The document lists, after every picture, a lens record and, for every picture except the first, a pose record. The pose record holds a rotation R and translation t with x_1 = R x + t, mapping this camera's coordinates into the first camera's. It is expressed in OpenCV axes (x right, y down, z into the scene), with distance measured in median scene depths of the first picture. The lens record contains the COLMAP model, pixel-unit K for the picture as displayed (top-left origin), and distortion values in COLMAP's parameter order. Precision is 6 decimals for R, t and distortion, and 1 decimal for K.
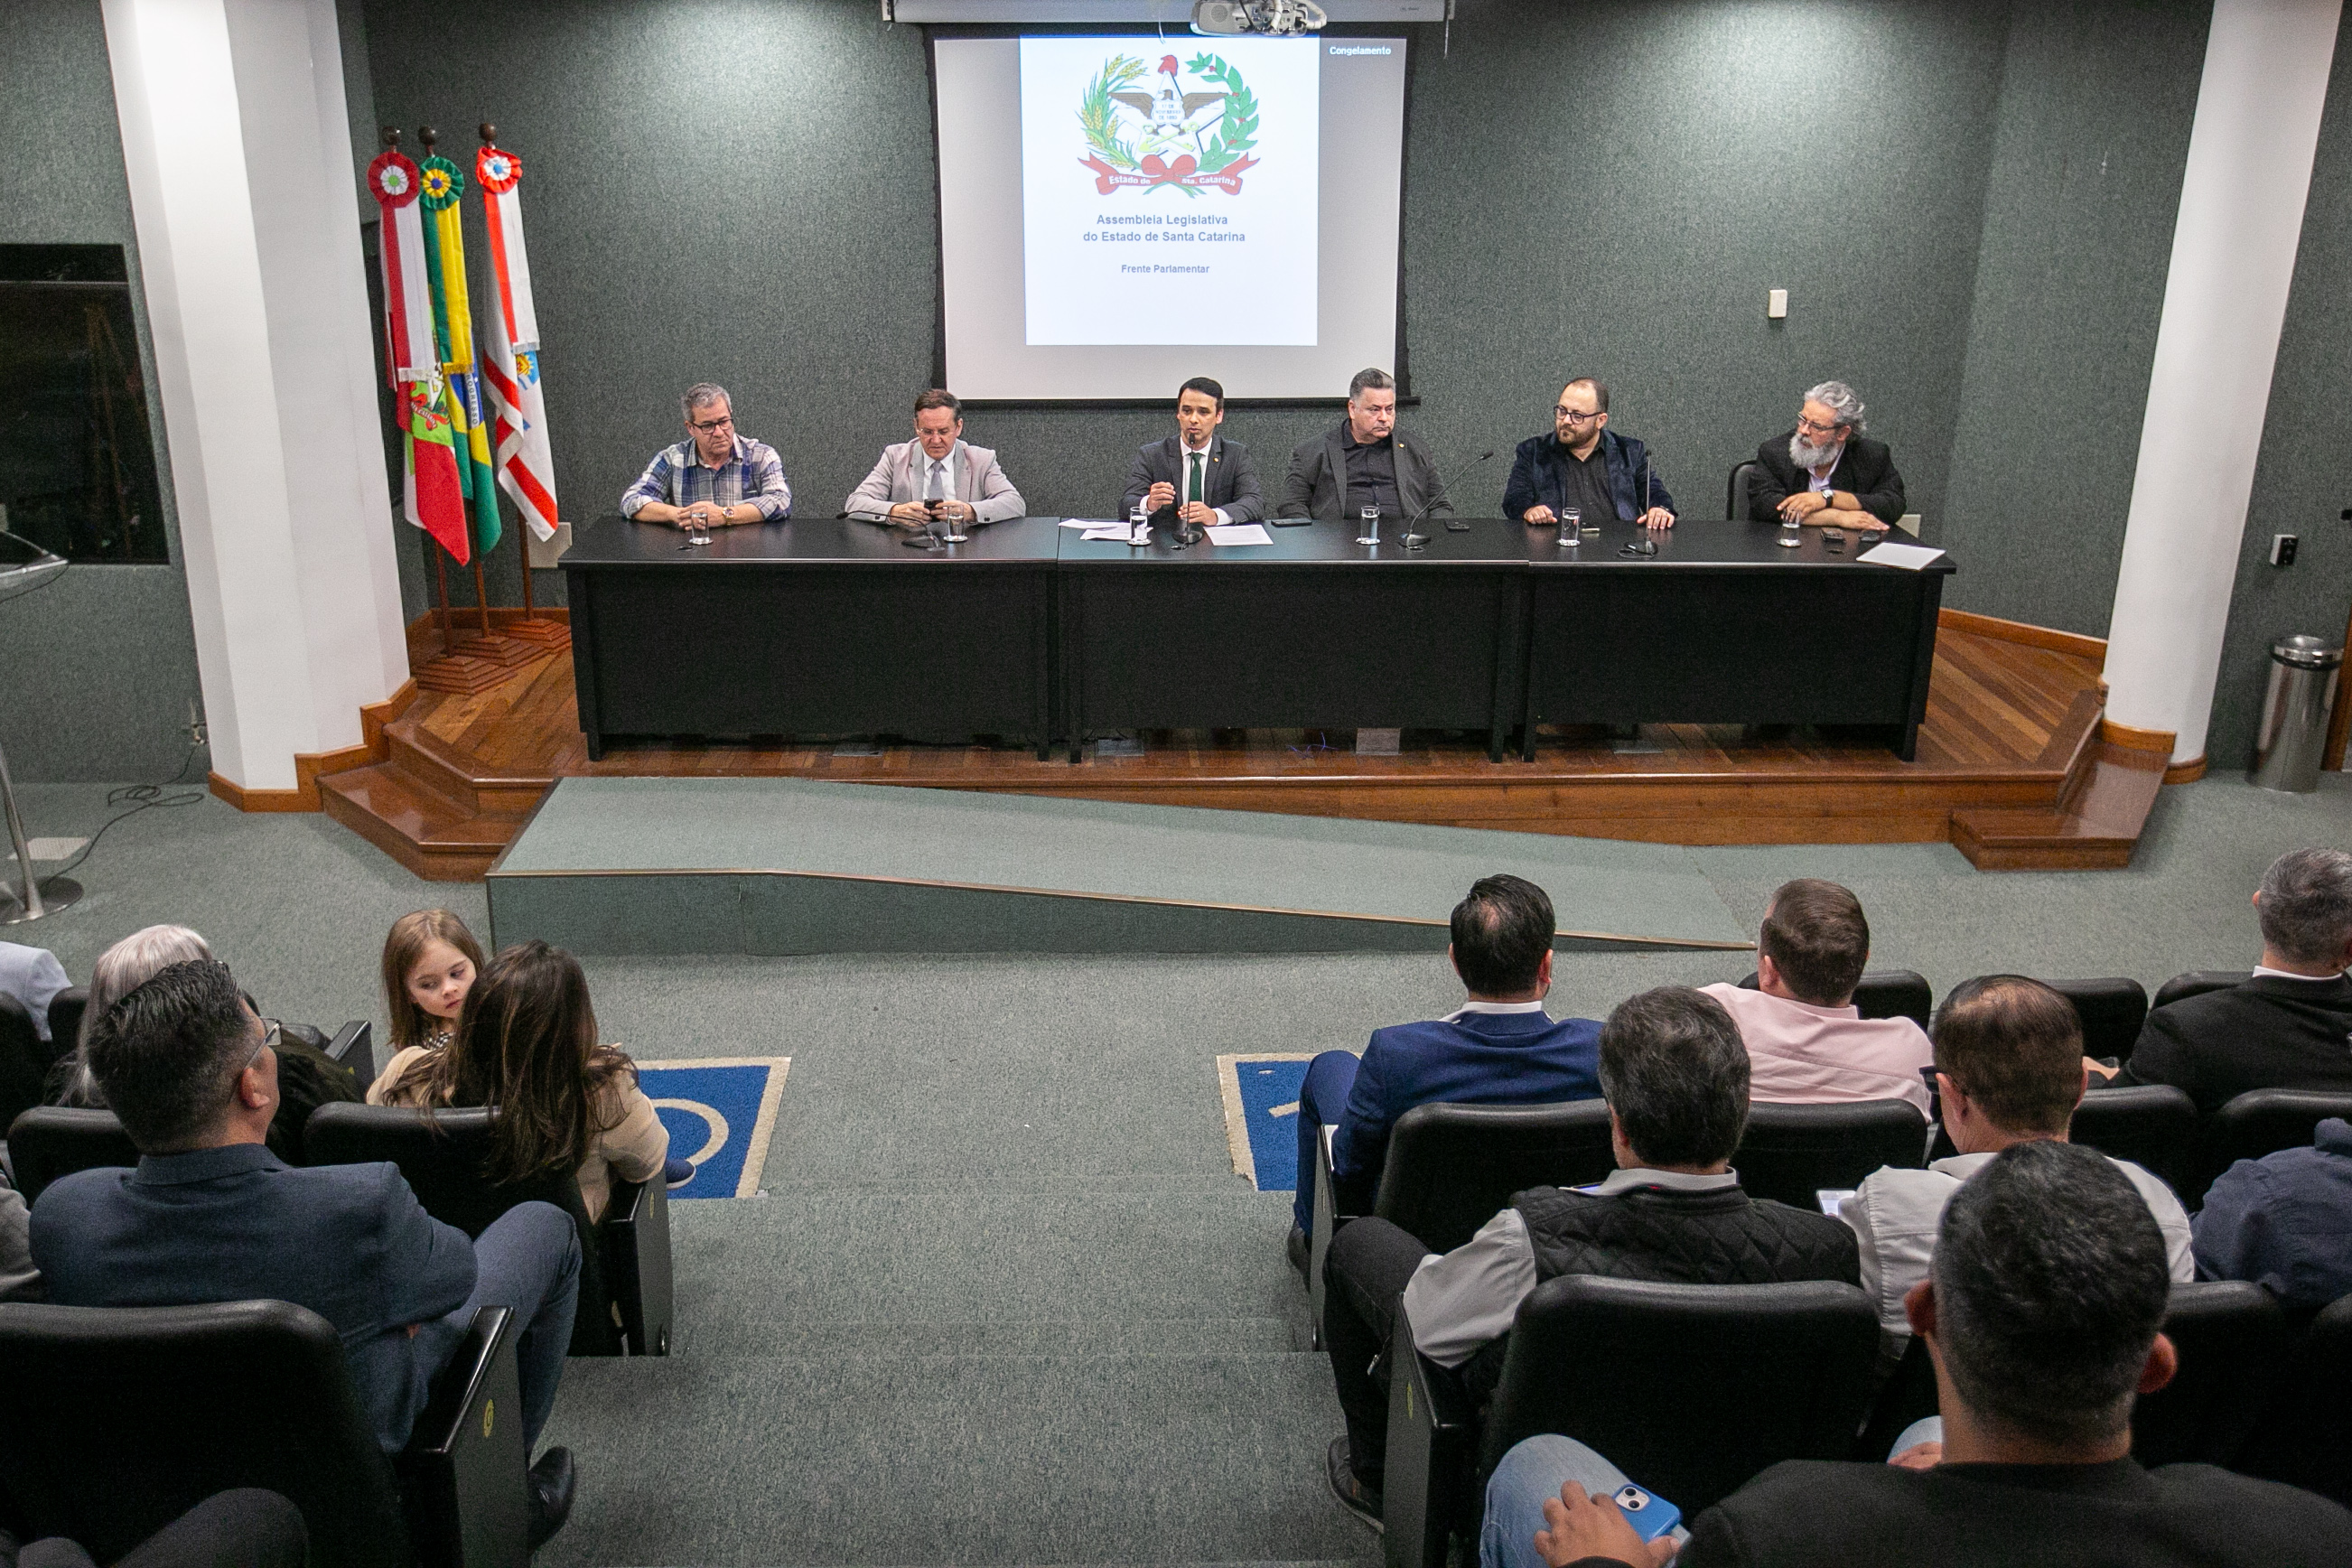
lens RADIAL K [[2018.6, 0, 1138.9], [0, 2018.6, 698.0], [0, 0, 1]] dist [-0.004201, 0.005151]
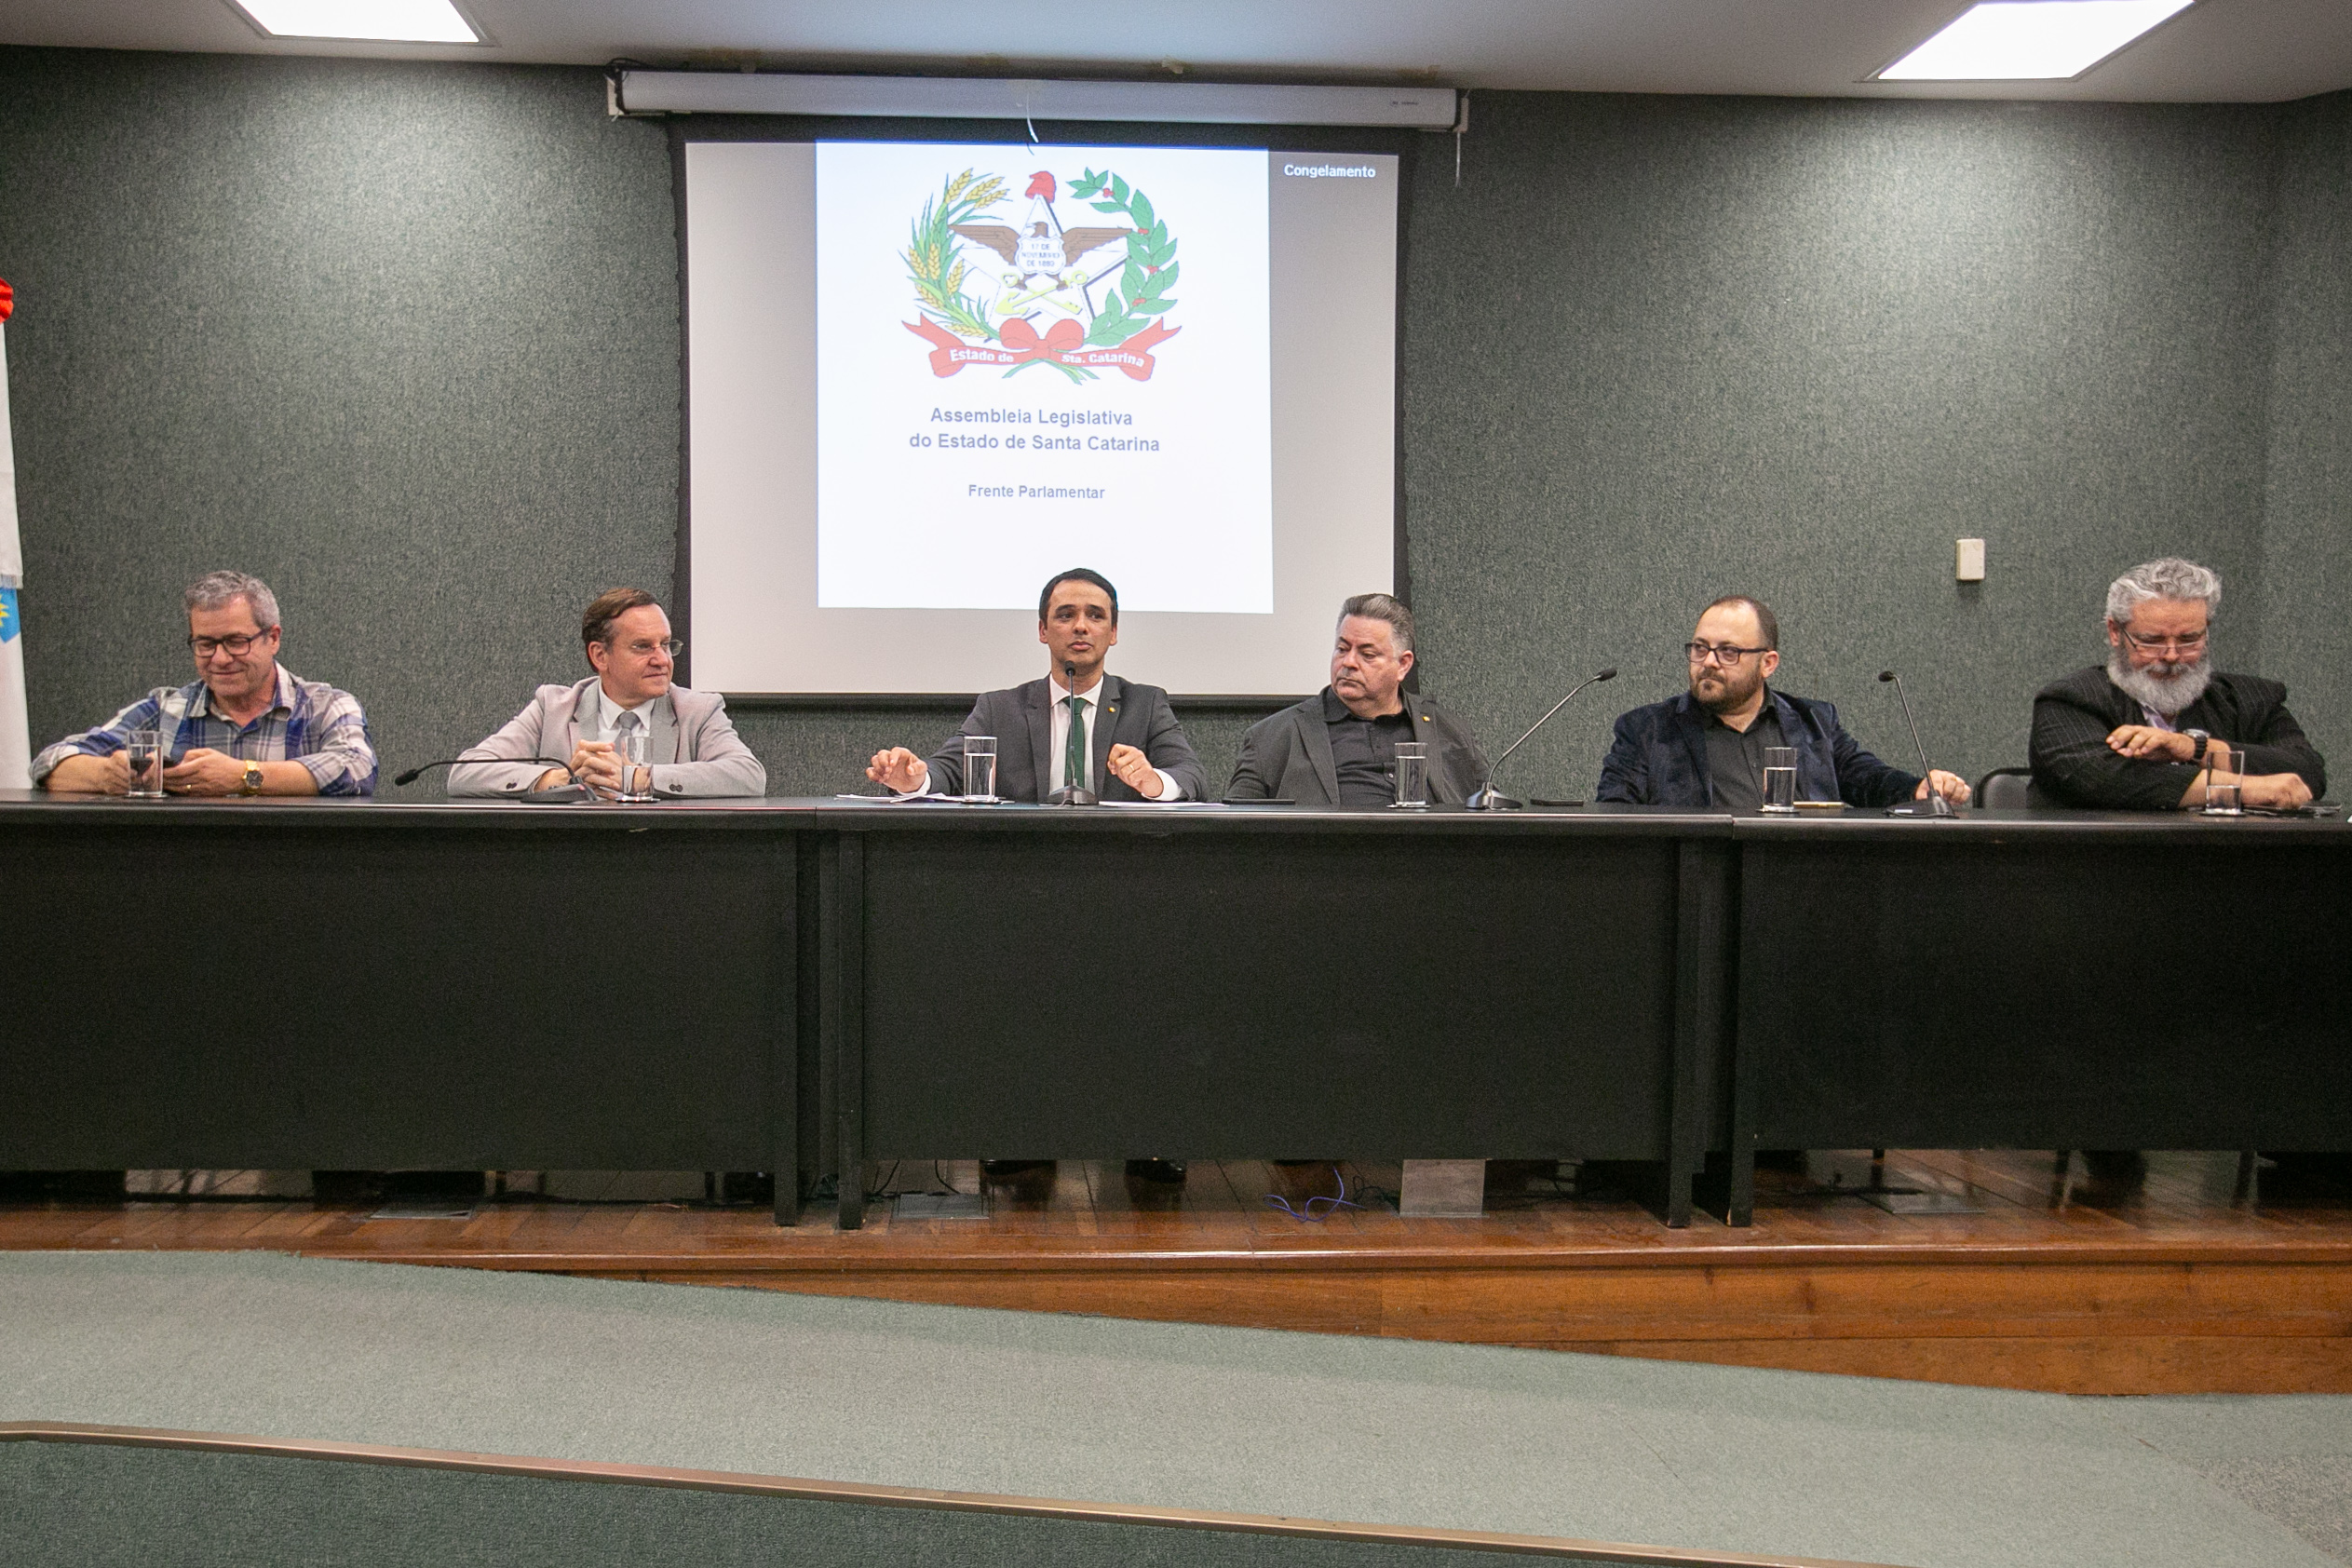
lens RADIAL K [[1893.5, 0, 1077.3], [0, 1893.5, 845.3], [0, 0, 1]] dist [-0.028609, 0.065982]
pose [[0.999636, 0.003730, 0.026725, 0.010613], [0.003321, 0.965870, -0.259005, 0.054323], [-0.026779, 0.259000, 0.965506, 0.455605]]
